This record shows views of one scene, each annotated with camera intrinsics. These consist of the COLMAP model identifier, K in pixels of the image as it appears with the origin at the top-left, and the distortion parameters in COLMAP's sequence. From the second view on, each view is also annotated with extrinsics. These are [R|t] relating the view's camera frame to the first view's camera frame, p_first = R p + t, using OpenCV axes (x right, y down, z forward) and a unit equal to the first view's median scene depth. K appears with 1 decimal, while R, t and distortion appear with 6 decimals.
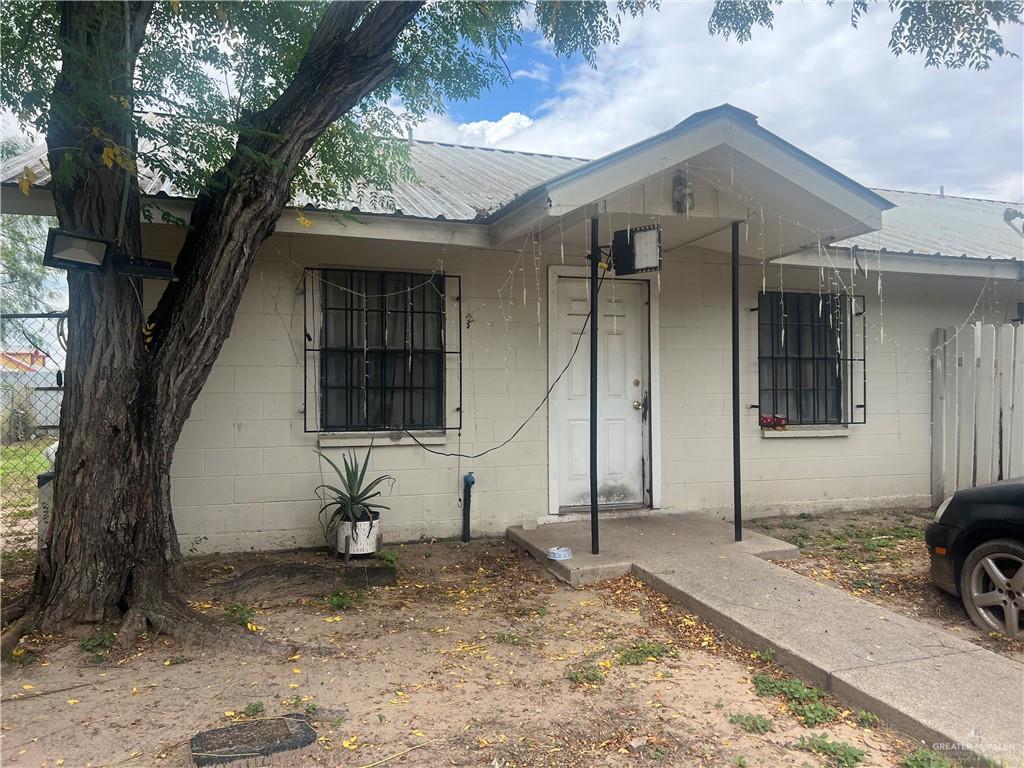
lens RADIAL K [[770.7, 0, 512.0], [0, 770.7, 384.0], [0, 0, 1]] dist [0.080779, -0.113328]
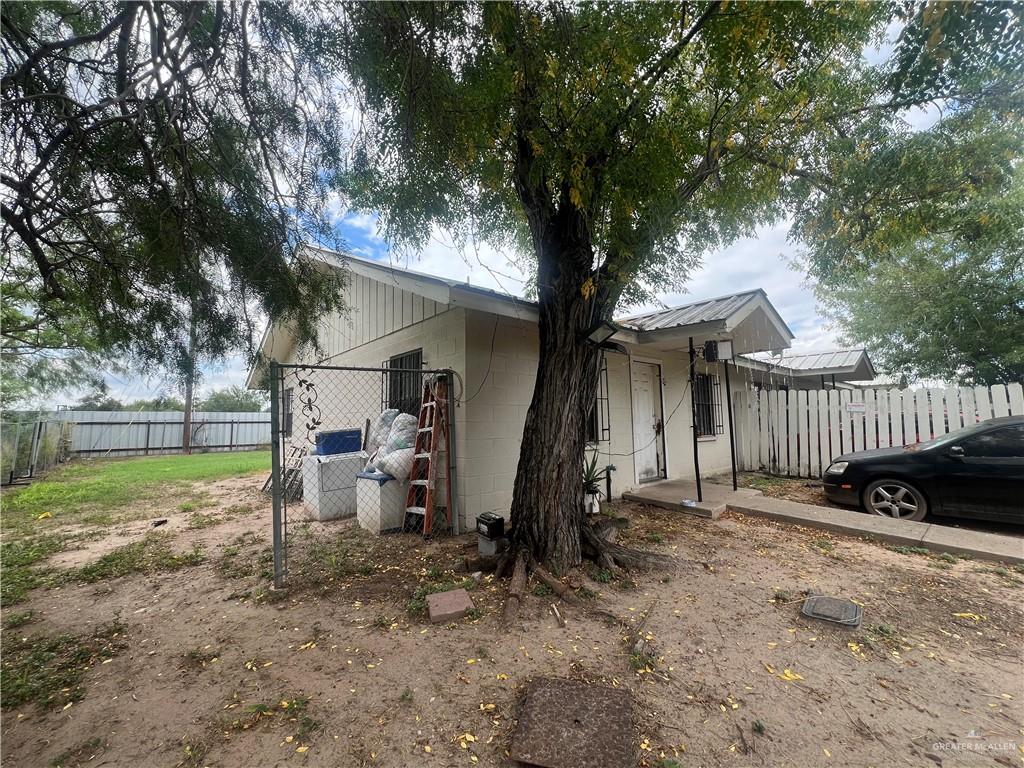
lens RADIAL K [[407.9, 0, 512.0], [0, 407.9, 384.0], [0, 0, 1]] dist [-0.000985, 0.000235]
pose [[0.932048, 0.022964, 0.361606, -0.899307], [0.007604, 0.996530, -0.082884, 0.001861], [-0.362254, 0.080002, 0.928640, 0.224127]]
